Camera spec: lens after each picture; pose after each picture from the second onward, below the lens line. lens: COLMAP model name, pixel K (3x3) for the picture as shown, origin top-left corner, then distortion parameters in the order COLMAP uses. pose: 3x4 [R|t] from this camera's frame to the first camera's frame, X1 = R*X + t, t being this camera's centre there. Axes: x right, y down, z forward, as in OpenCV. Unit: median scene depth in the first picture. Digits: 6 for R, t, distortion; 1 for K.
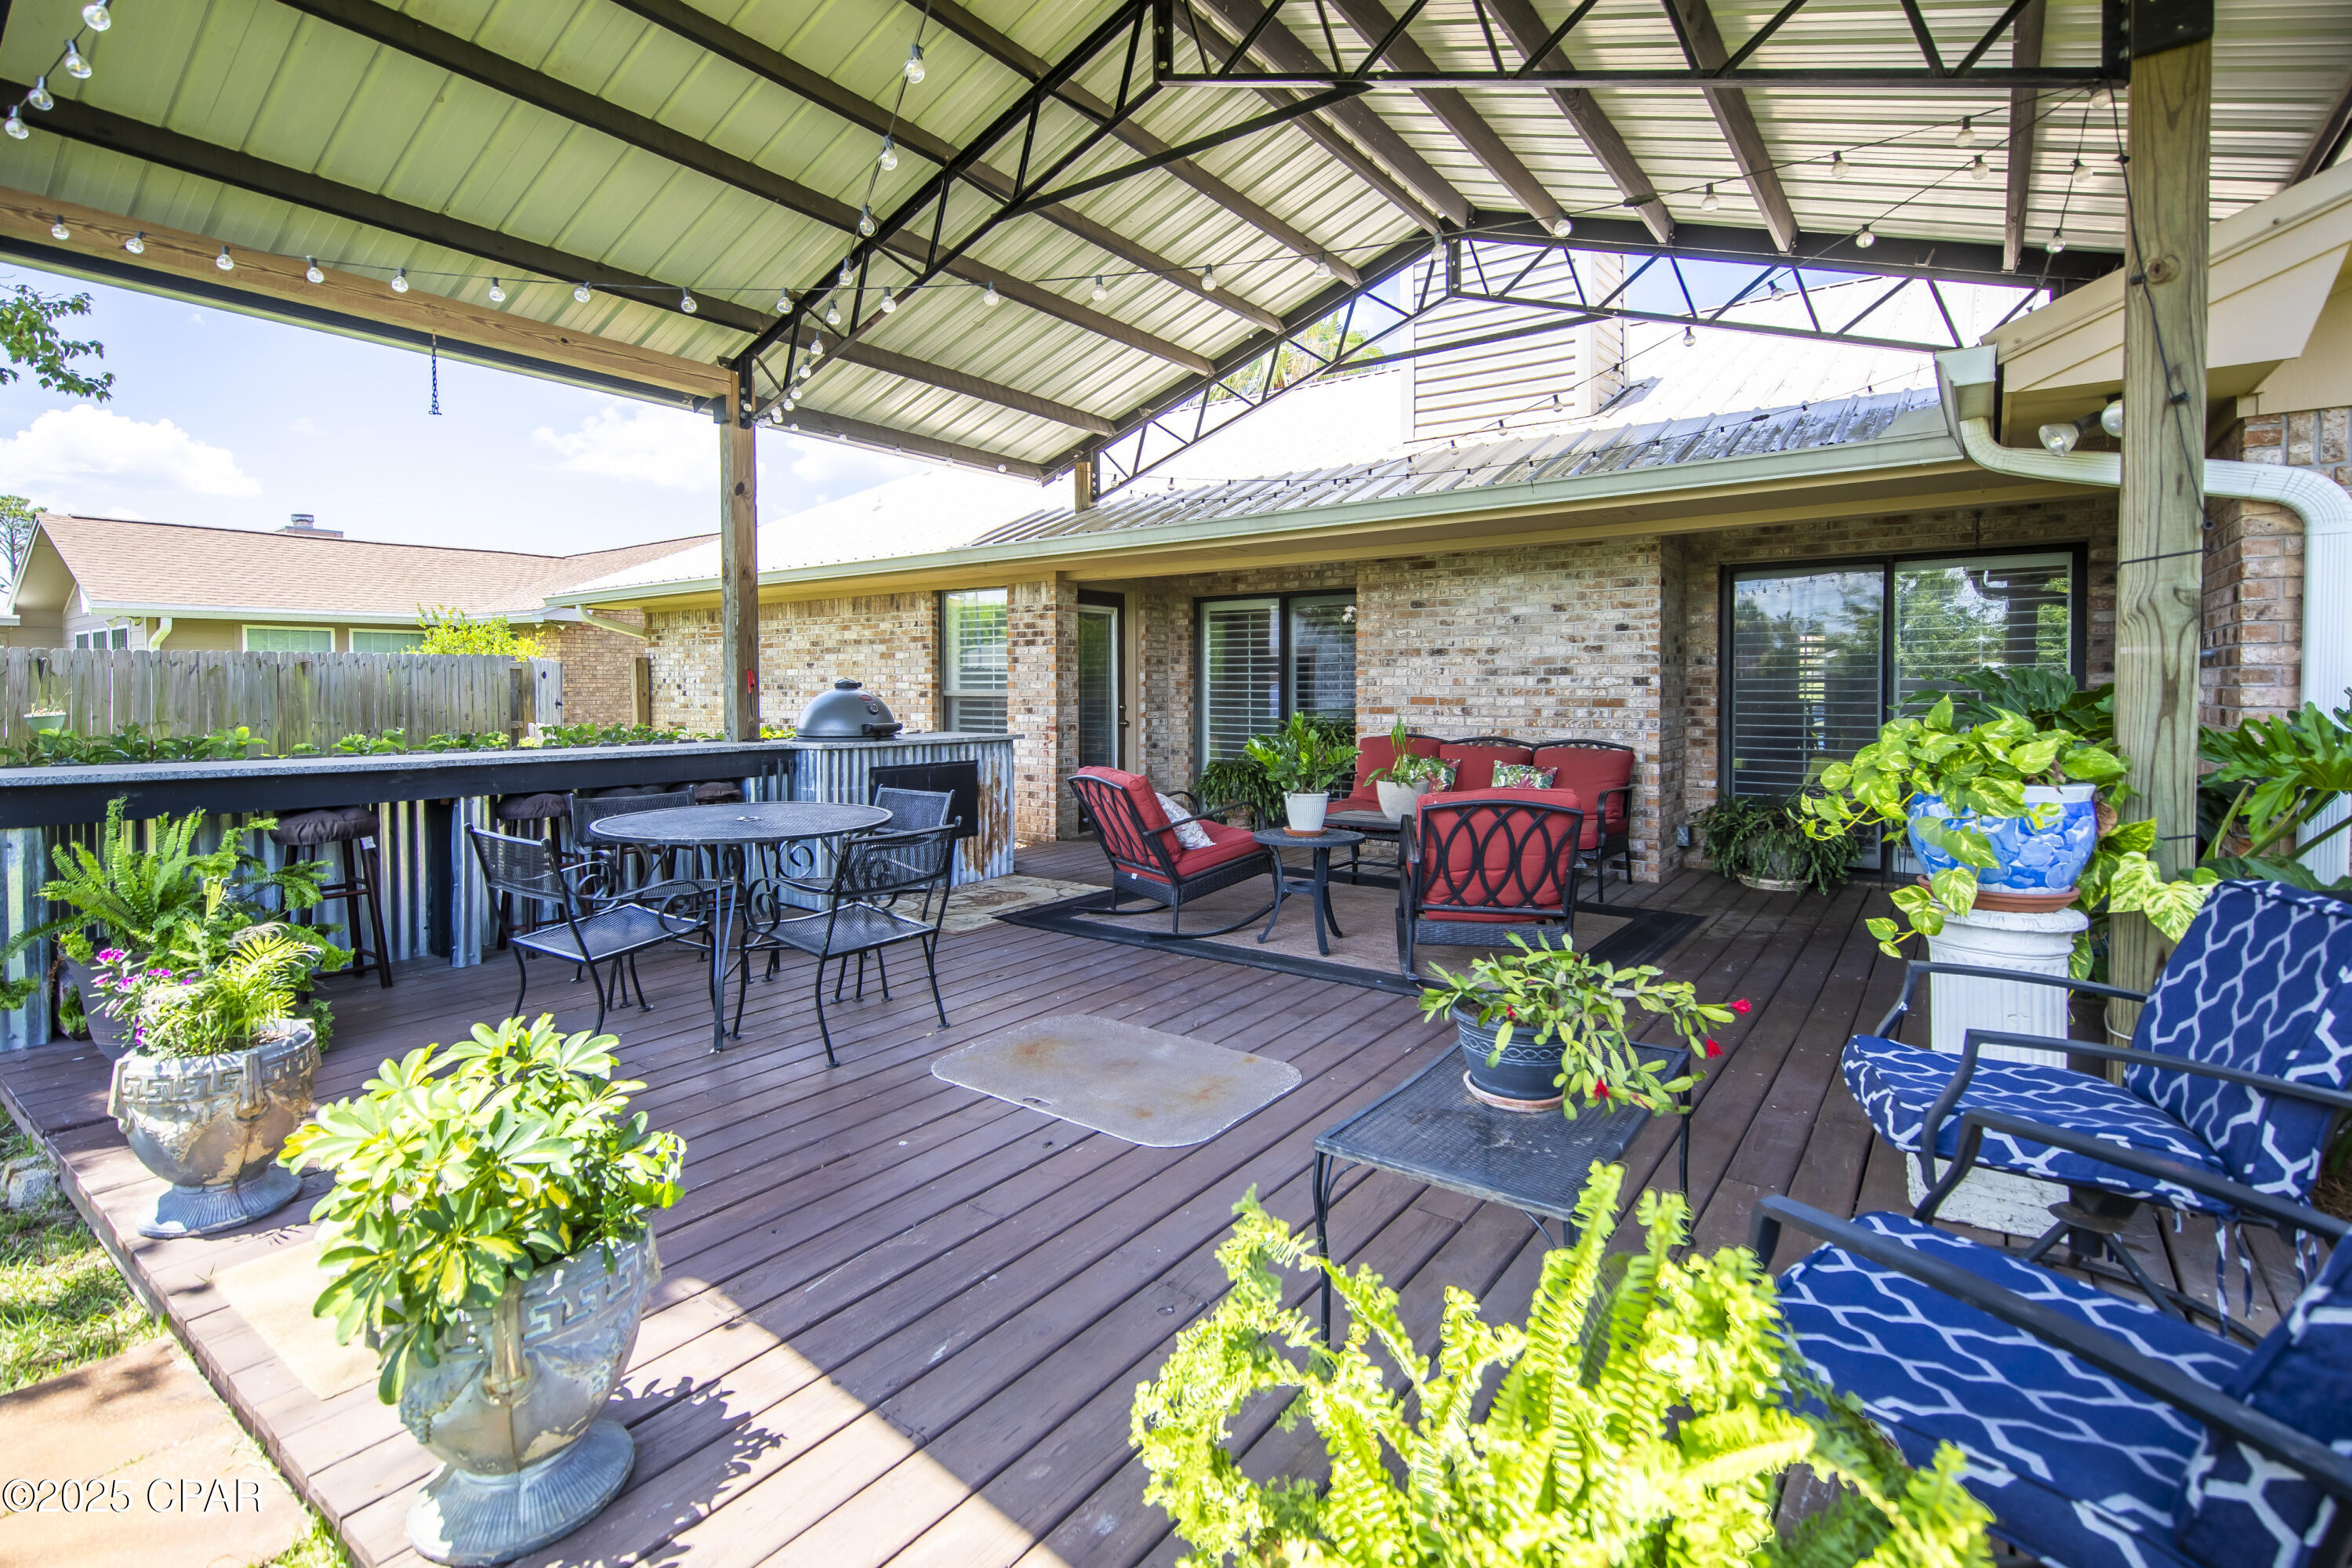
lens RADIAL K [[1091.6, 0, 1153.9], [0, 1091.6, 714.7], [0, 0, 1]] dist [0.017088, -0.000269]
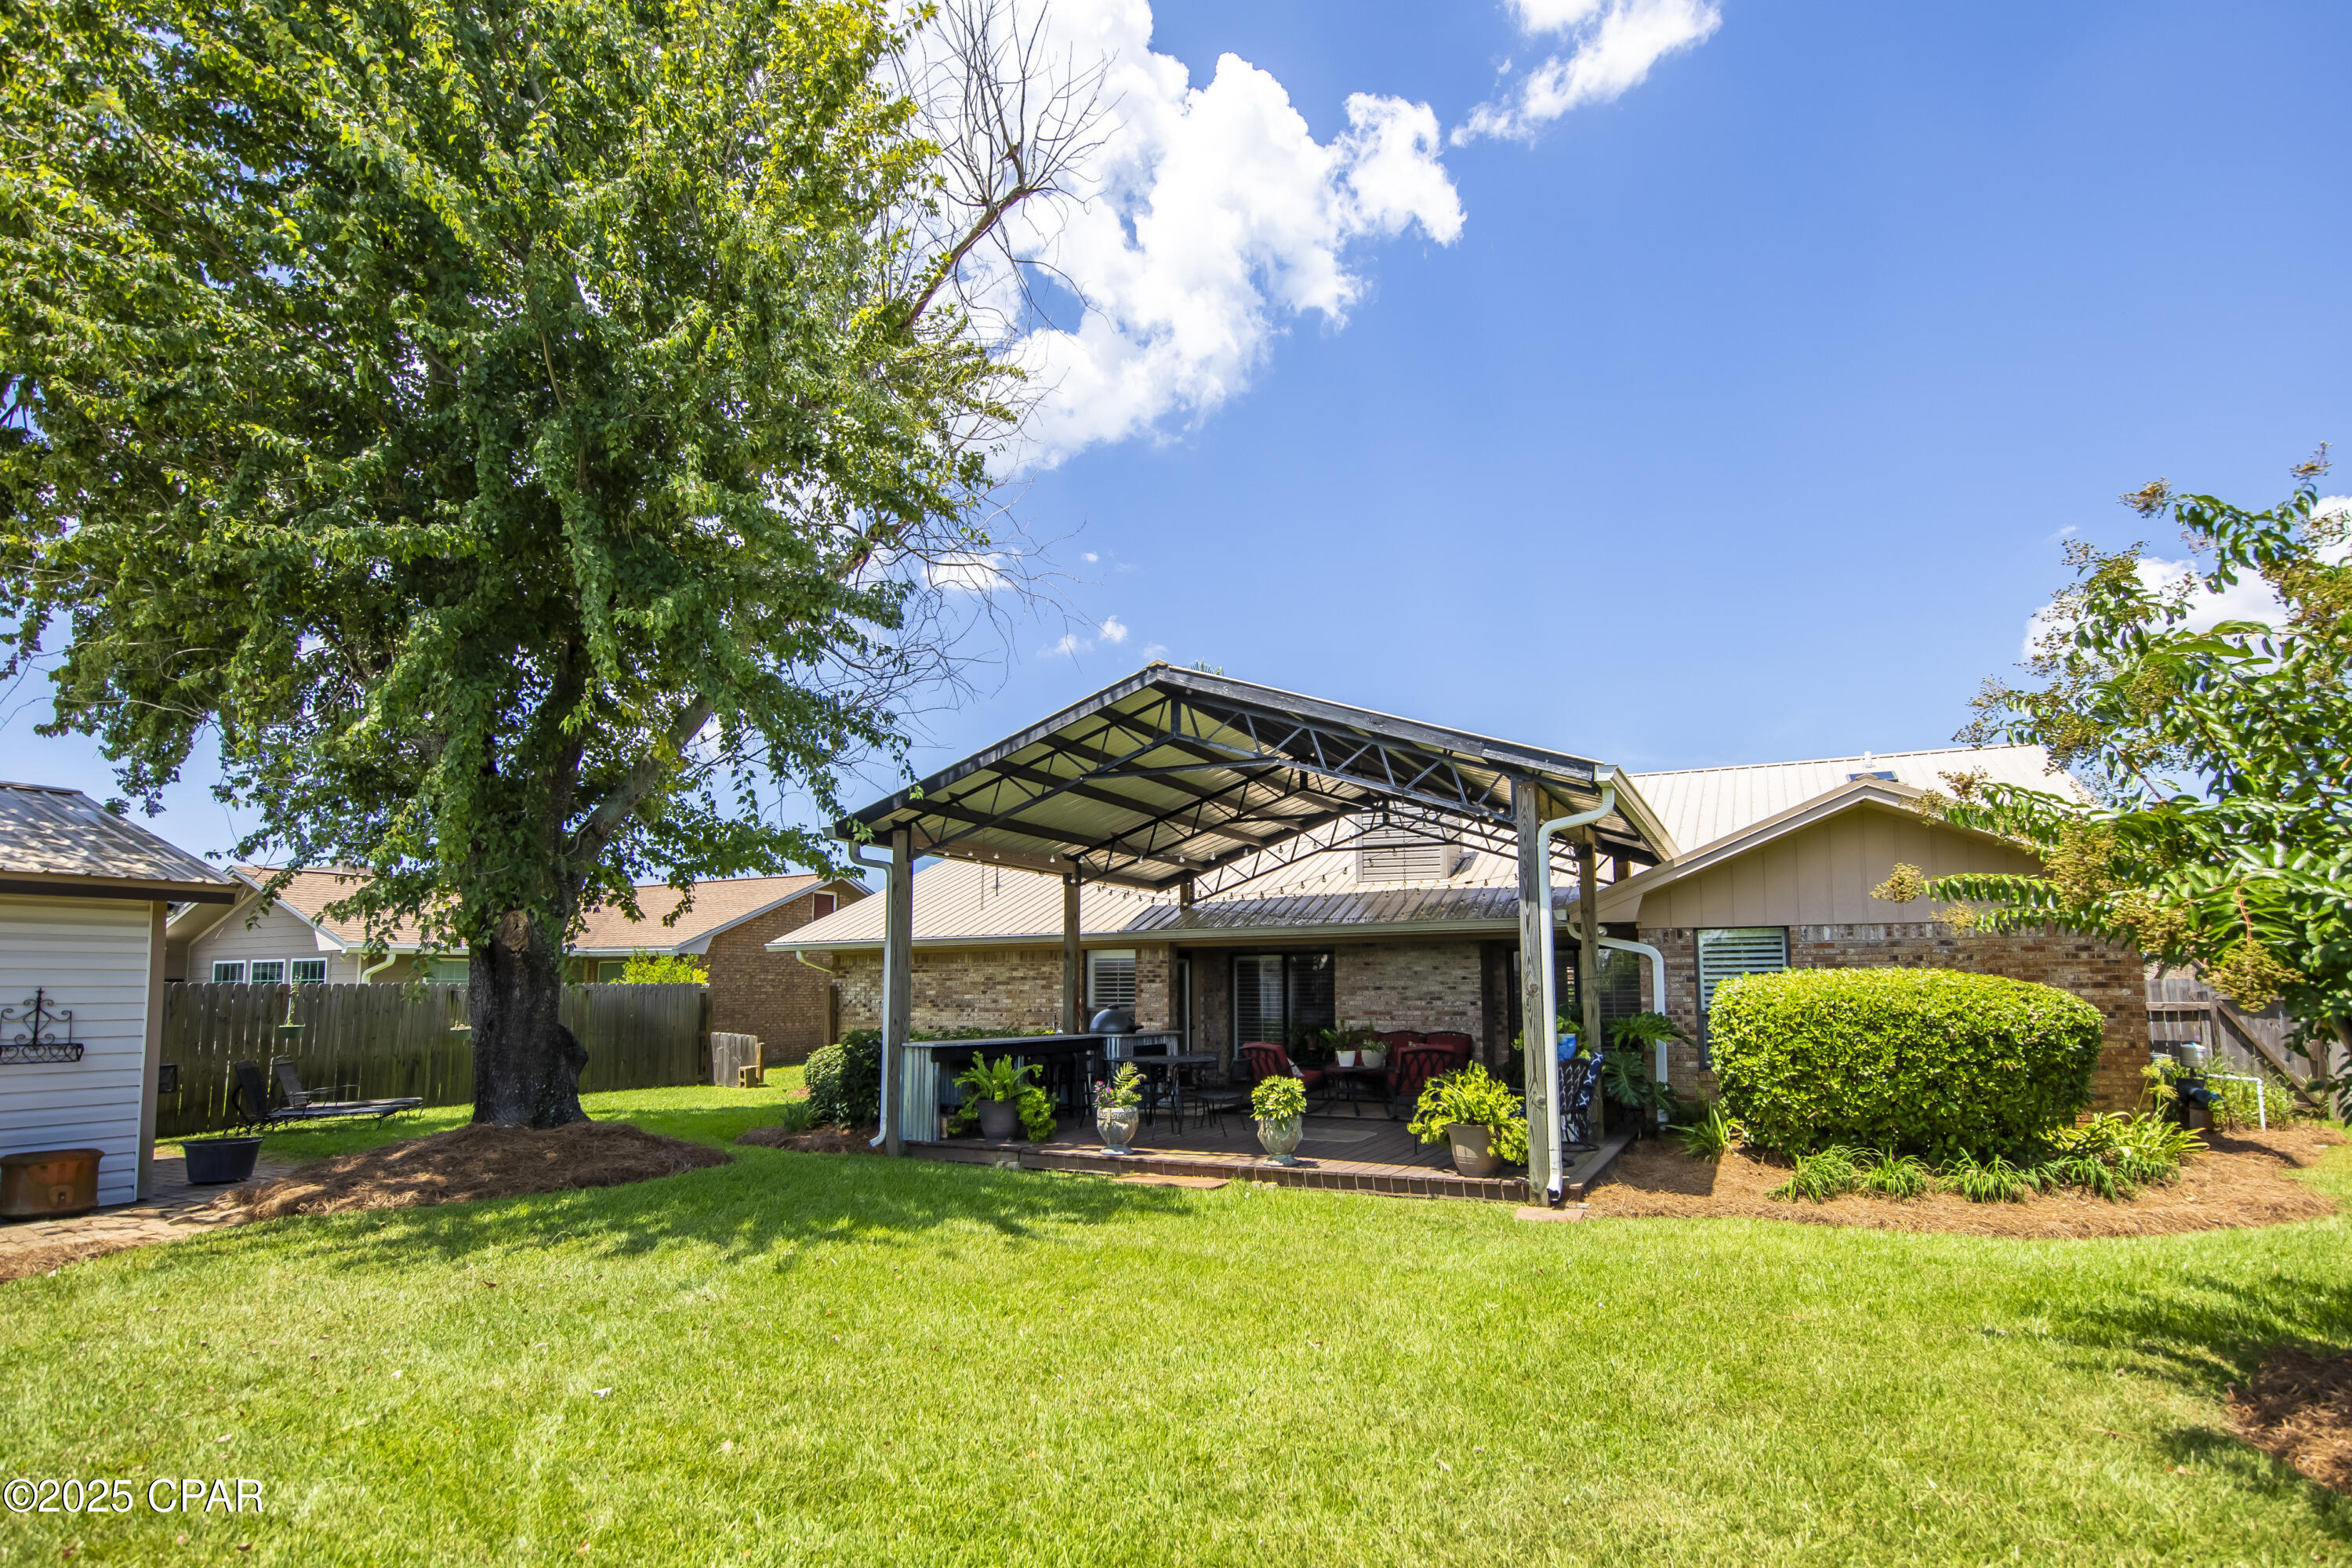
lens RADIAL K [[1177.4, 0, 1215.7], [0, 1177.4, 908.5], [0, 0, 1]] dist [0.027585, 0.000213]
pose [[0.978035, 0.013155, 0.208024, -0.483923], [0.007659, 0.995064, -0.098935, 0.008127], [-0.208299, 0.098355, 0.973107, -1.056457]]
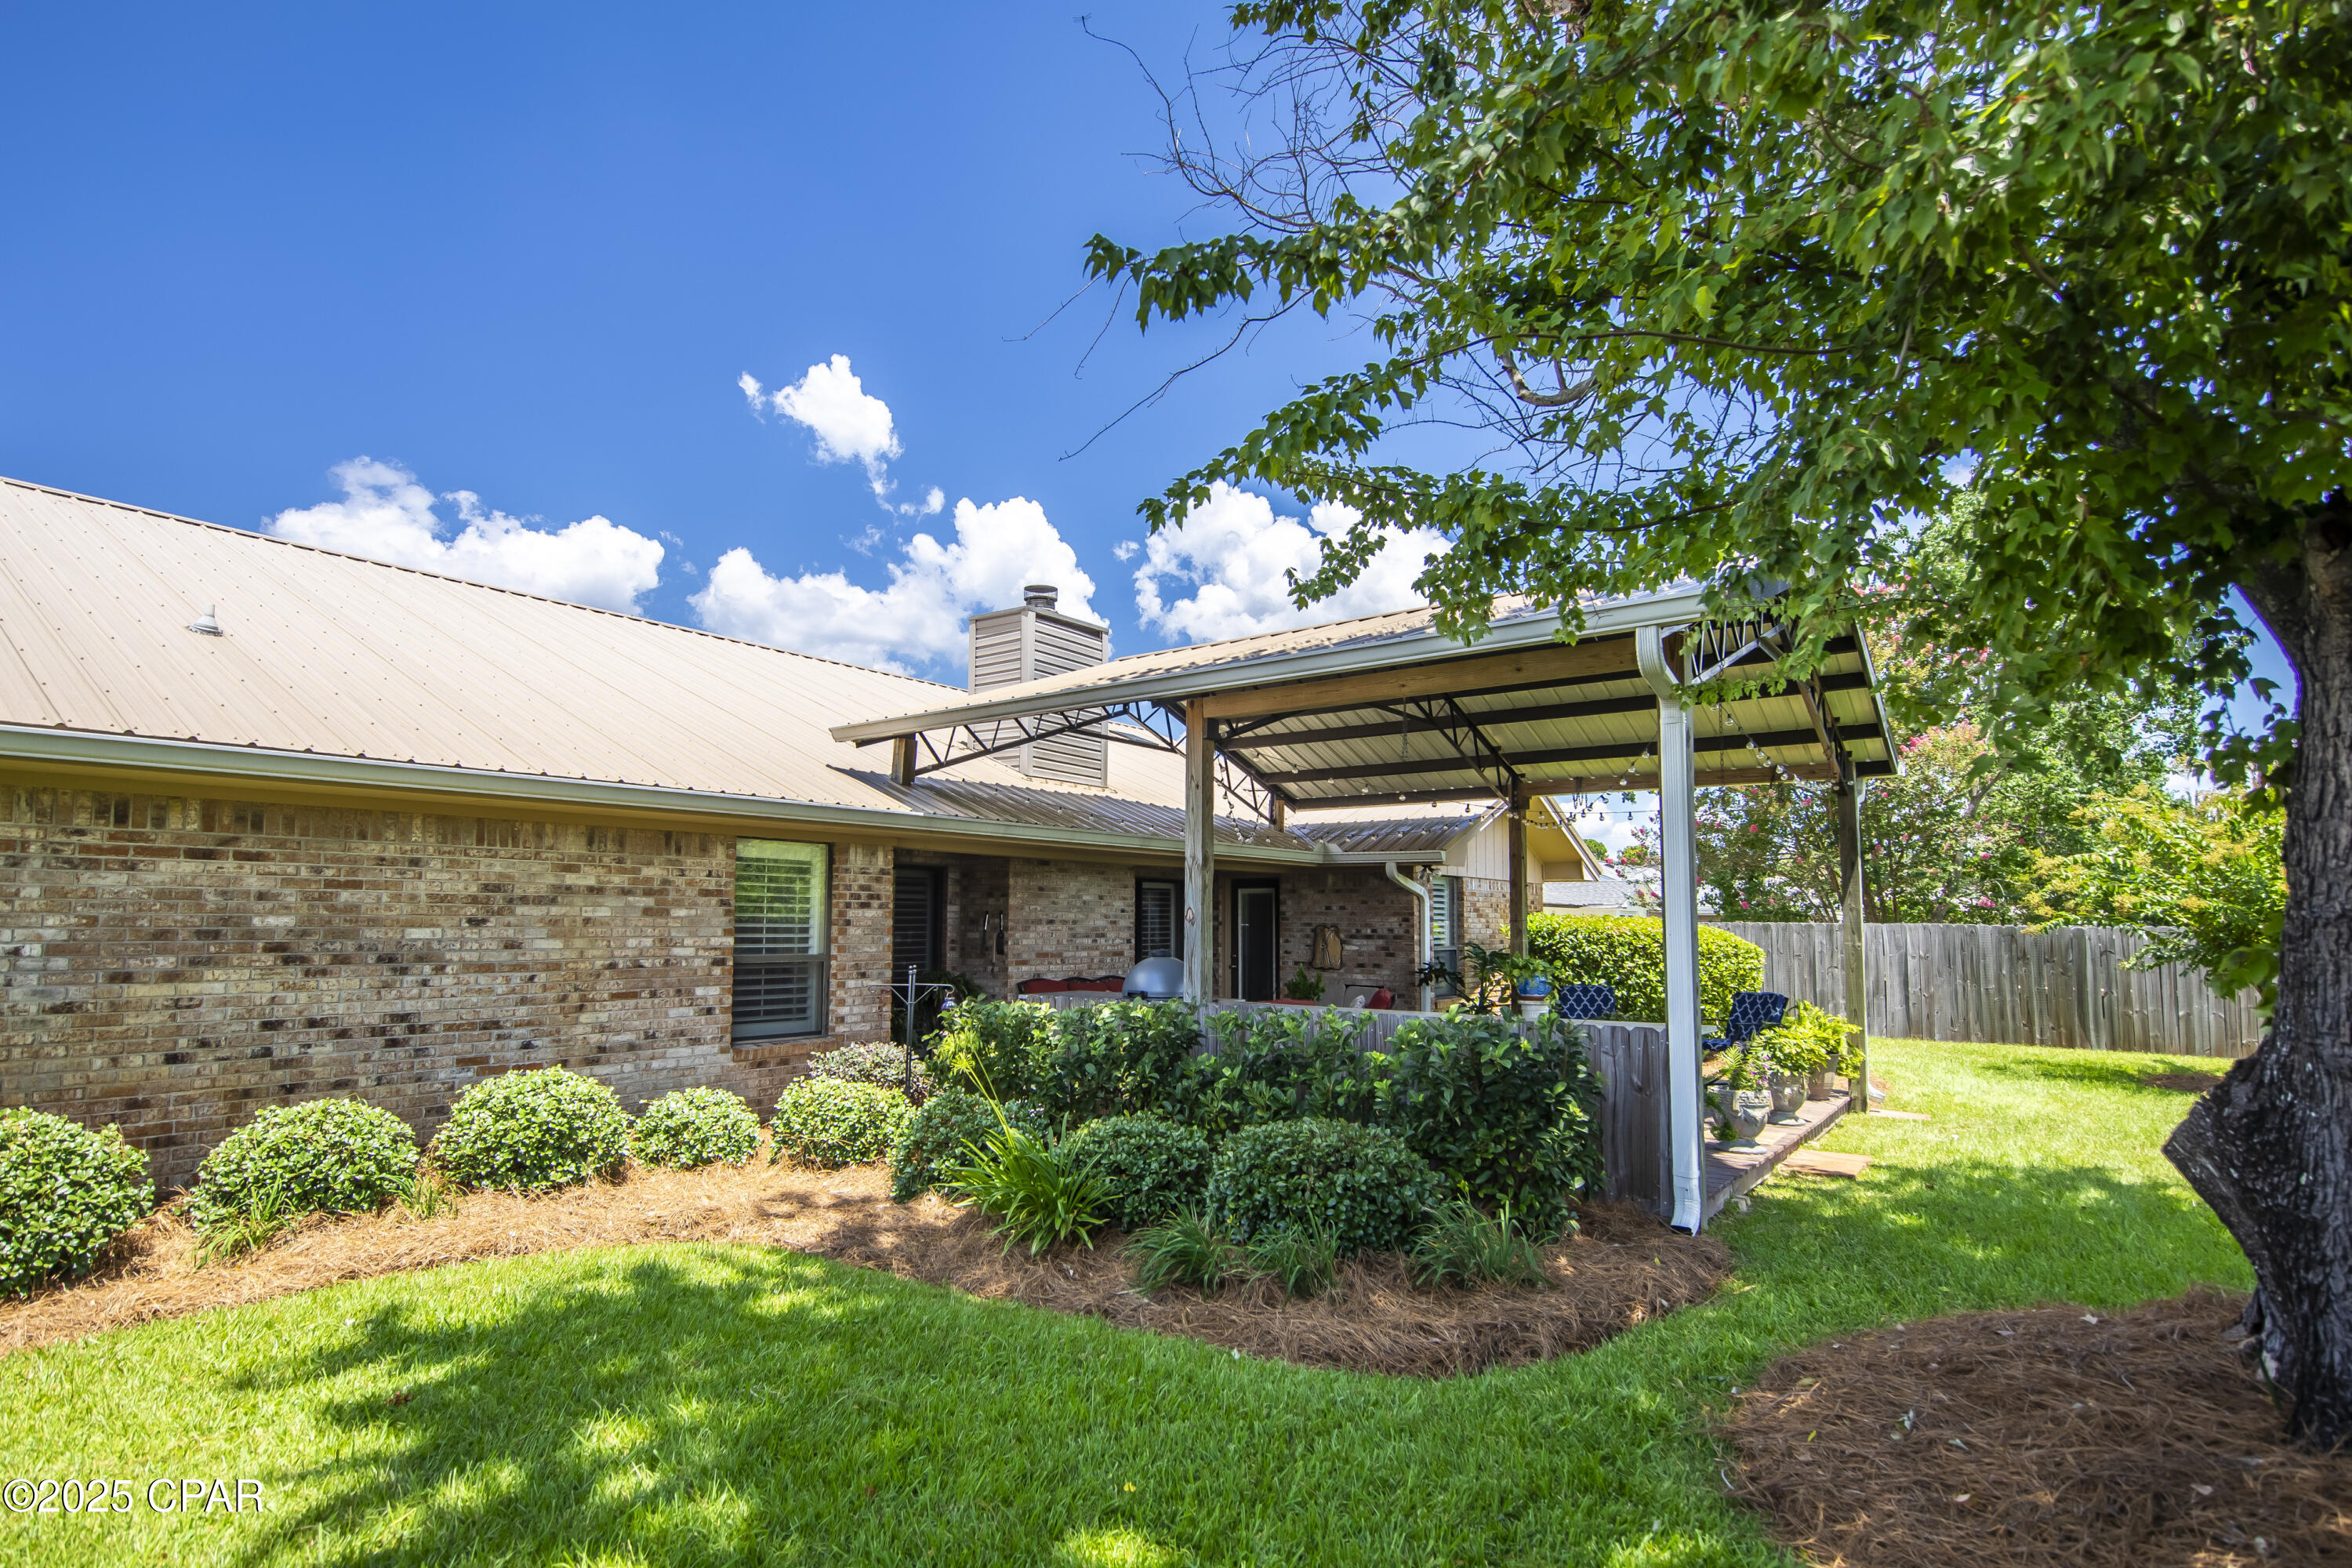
lens RADIAL K [[1214.3, 0, 1164.8], [0, 1214.3, 864.6], [0, 0, 1]] dist [0.023175, -0.000223]
pose [[-0.005014, 0.050008, 0.998736, -1.420116], [0.018666, 0.998579, -0.049907, -0.050652], [-0.999813, 0.018393, -0.005940, 0.867174]]
